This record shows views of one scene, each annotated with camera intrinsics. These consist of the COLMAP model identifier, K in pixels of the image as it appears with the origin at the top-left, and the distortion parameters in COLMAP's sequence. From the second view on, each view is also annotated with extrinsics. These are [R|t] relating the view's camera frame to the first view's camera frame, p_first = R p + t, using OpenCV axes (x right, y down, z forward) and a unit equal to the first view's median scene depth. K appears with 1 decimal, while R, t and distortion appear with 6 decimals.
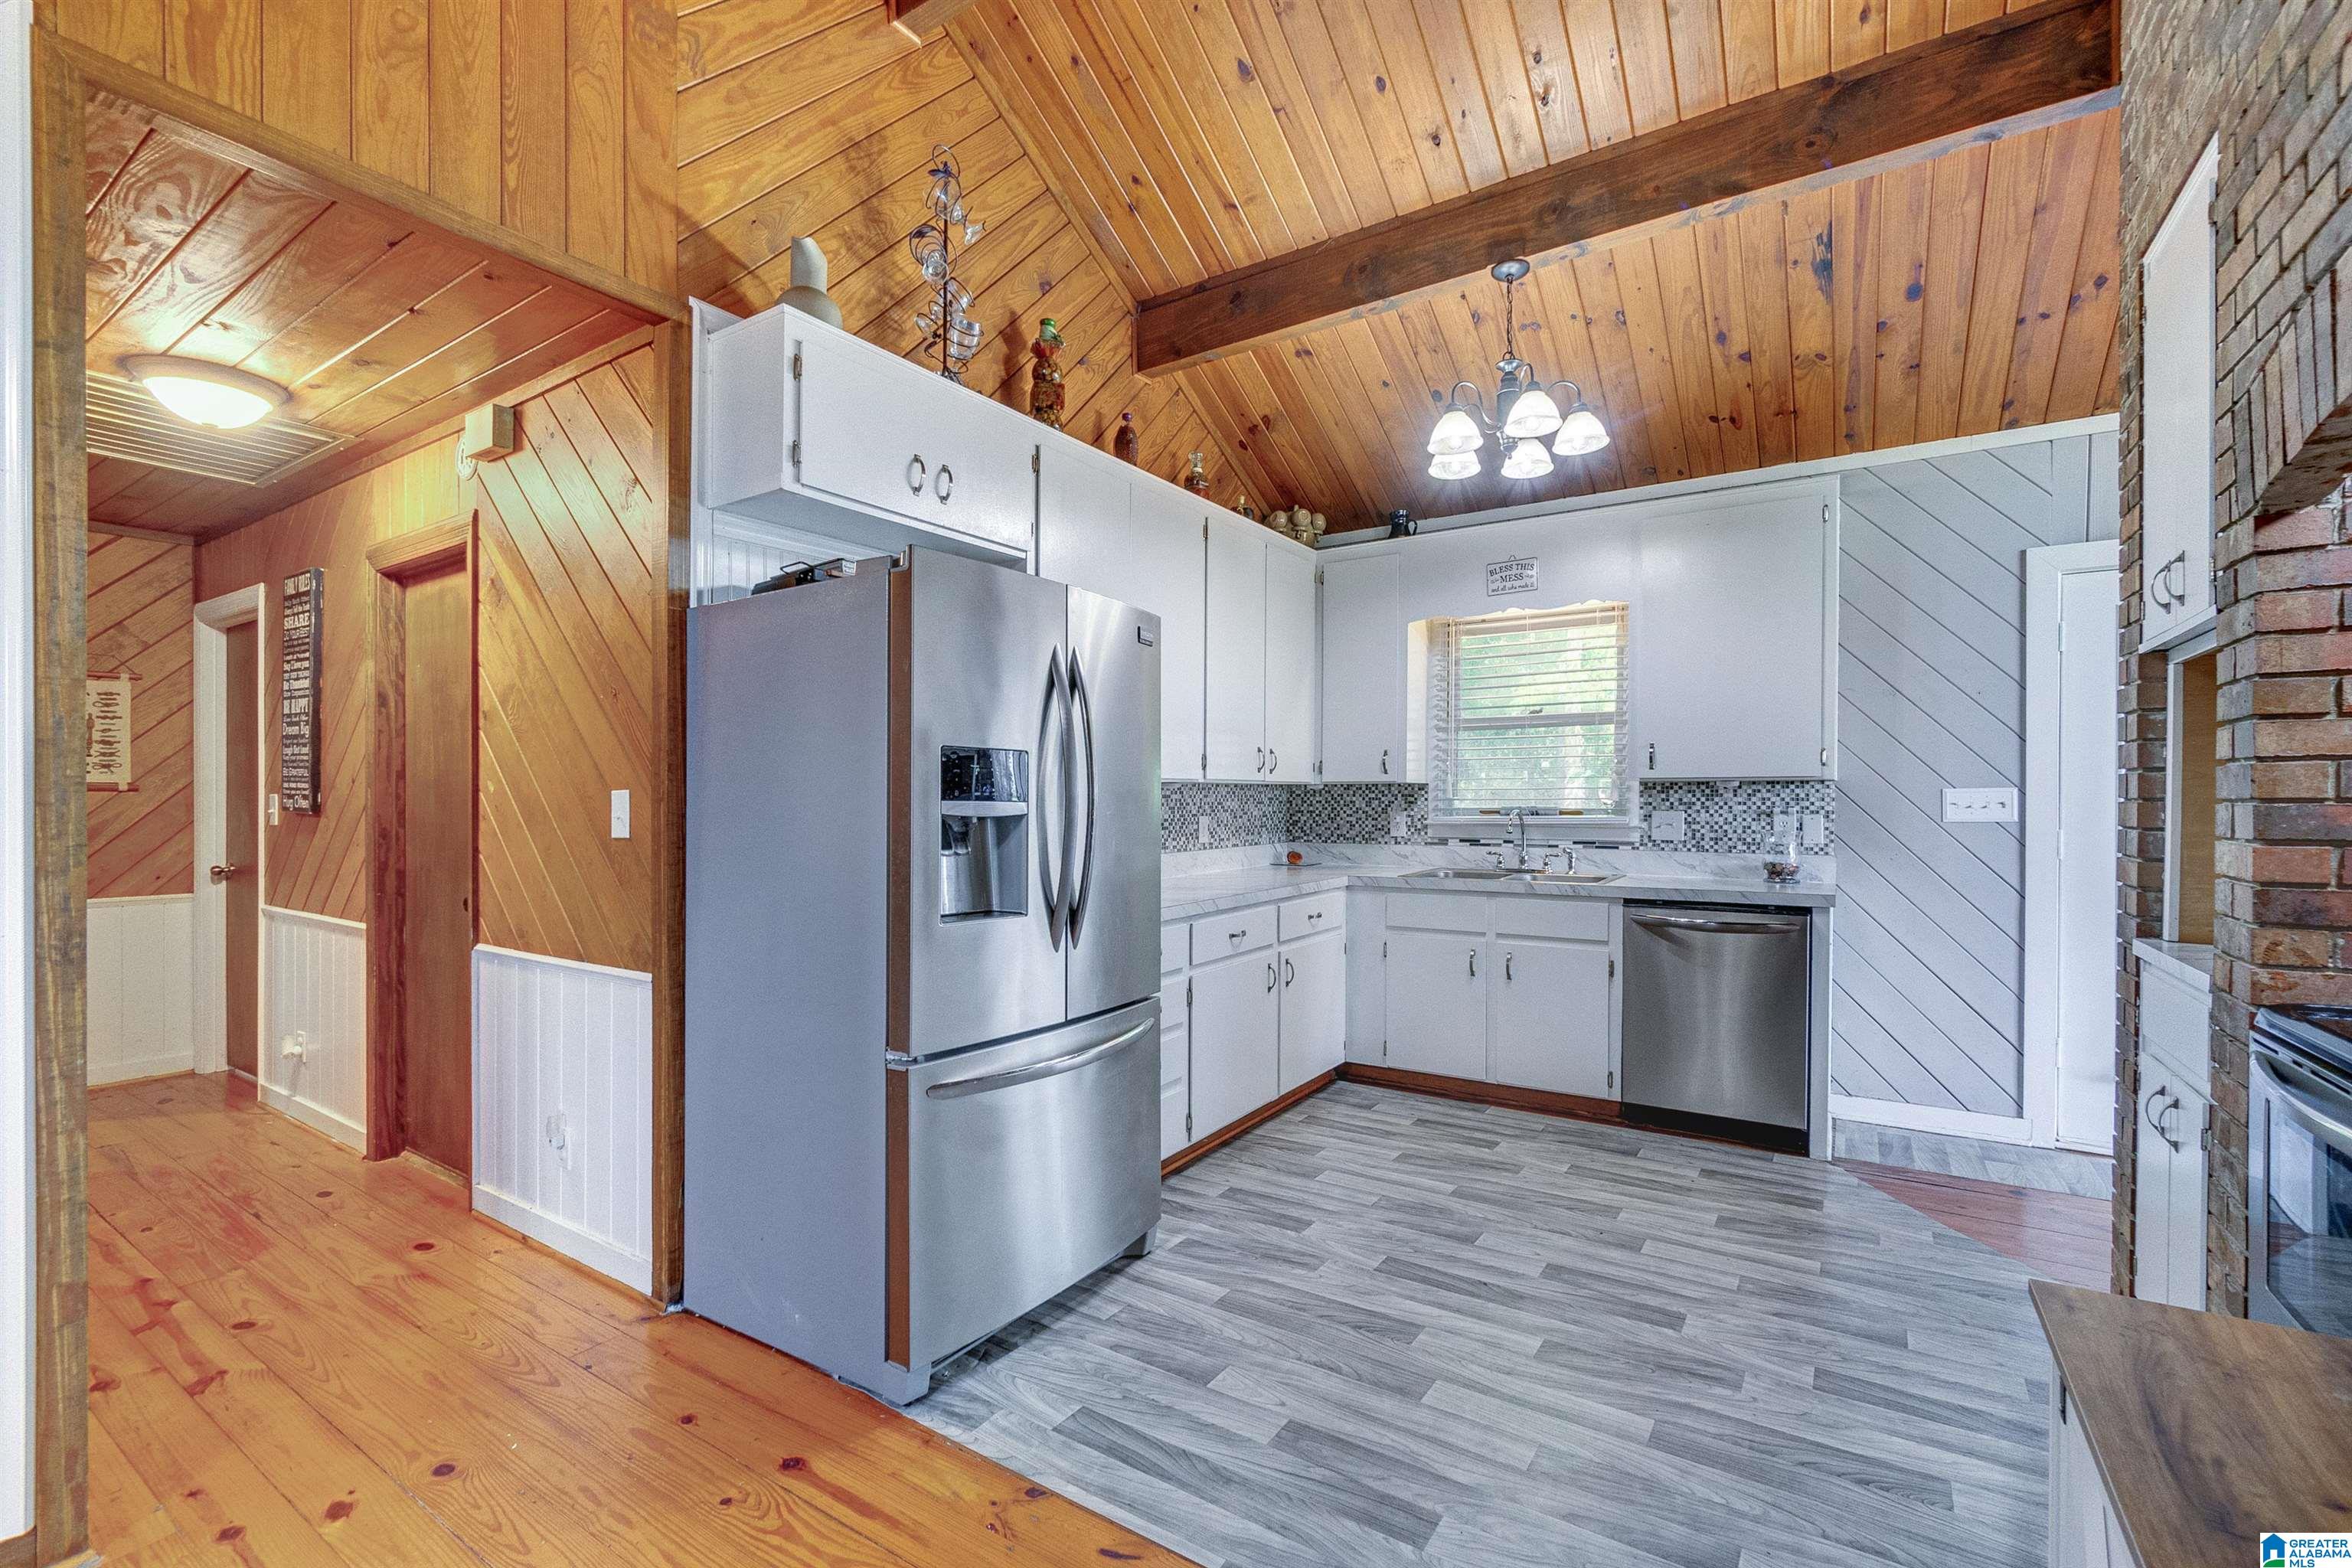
lens RADIAL K [[1019.3, 0, 1158.3], [0, 1019.3, 813.9], [0, 0, 1]] dist [-0.005905, 0.000798]
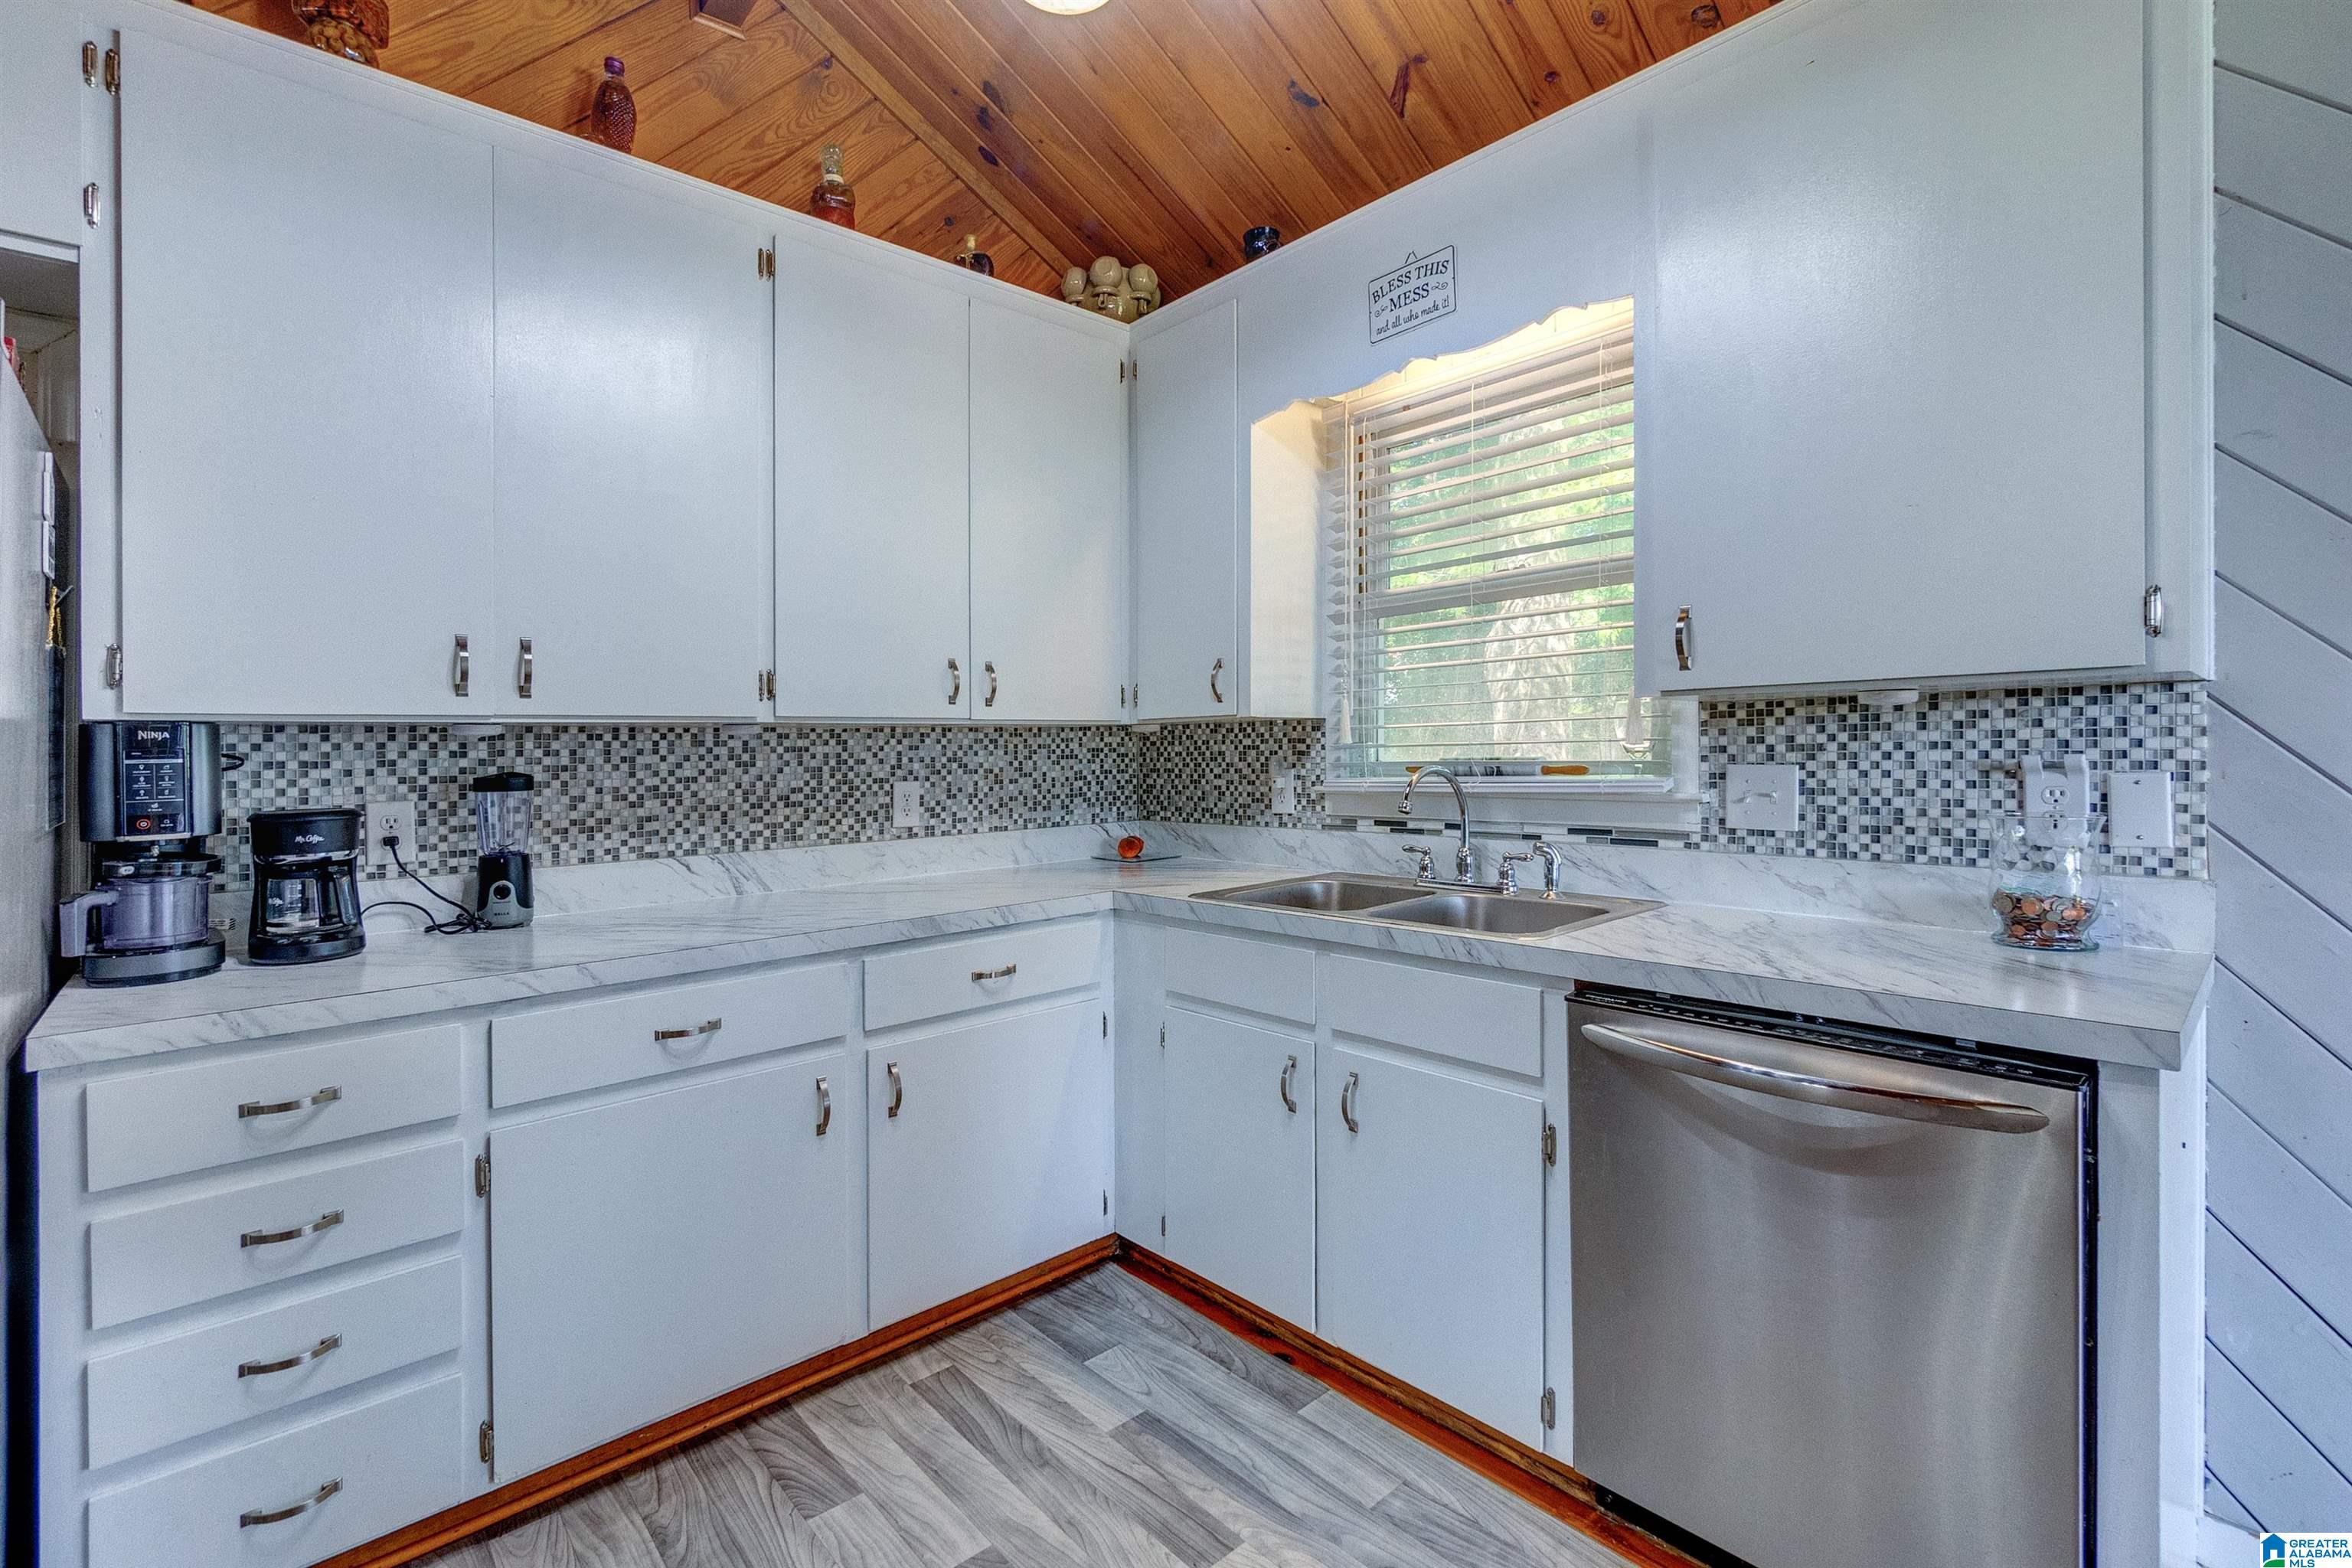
lens RADIAL K [[1019.3, 0, 1142.2], [0, 1019.3, 766.1], [0, 0, 1]] dist [-0.005905, 0.000798]
pose [[0.965404, -0.010965, -0.260526, 0.388528], [0.010616, 0.999940, -0.002747, -0.004479], [0.260541, -0.000114, 0.965463, 0.544358]]
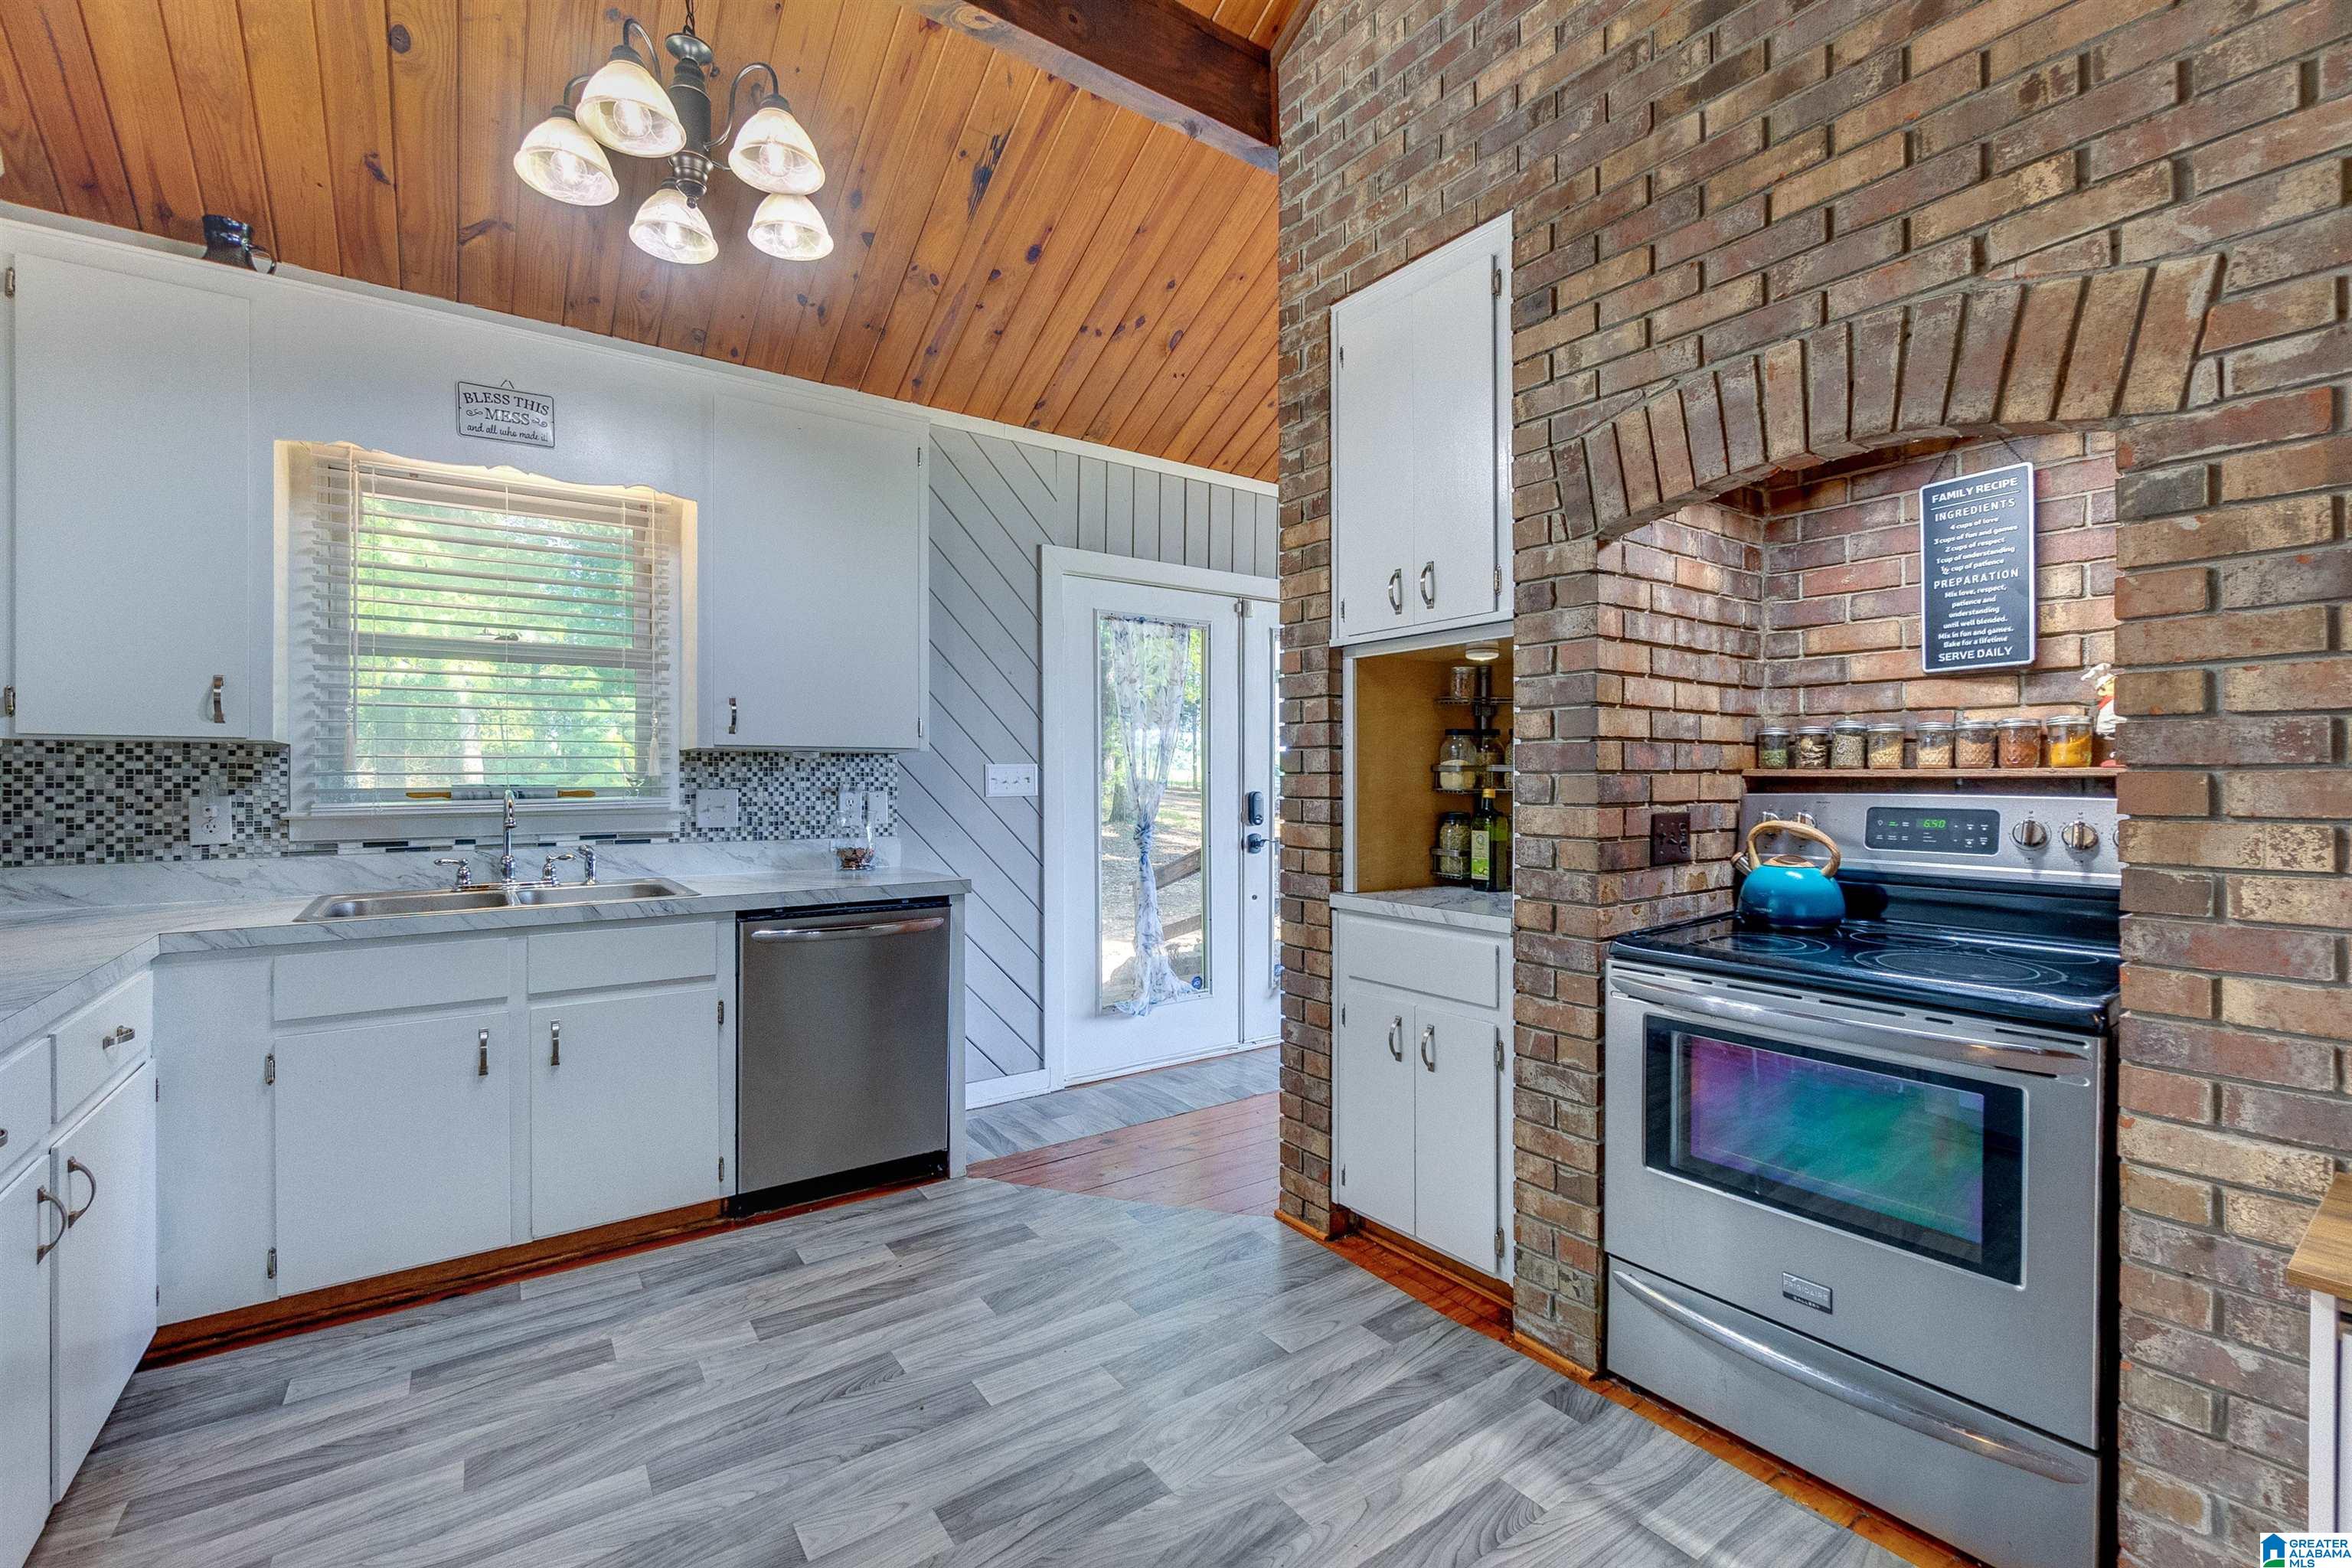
lens RADIAL K [[1019.3, 0, 1209.5], [0, 1019.3, 786.6], [0, 0, 1]] dist [-0.005905, 0.000798]
pose [[0.339168, -0.008380, 0.940688, -0.101782], [0.013144, 0.999905, 0.004168, -0.003643], [-0.940634, 0.010951, 0.339246, 0.431669]]
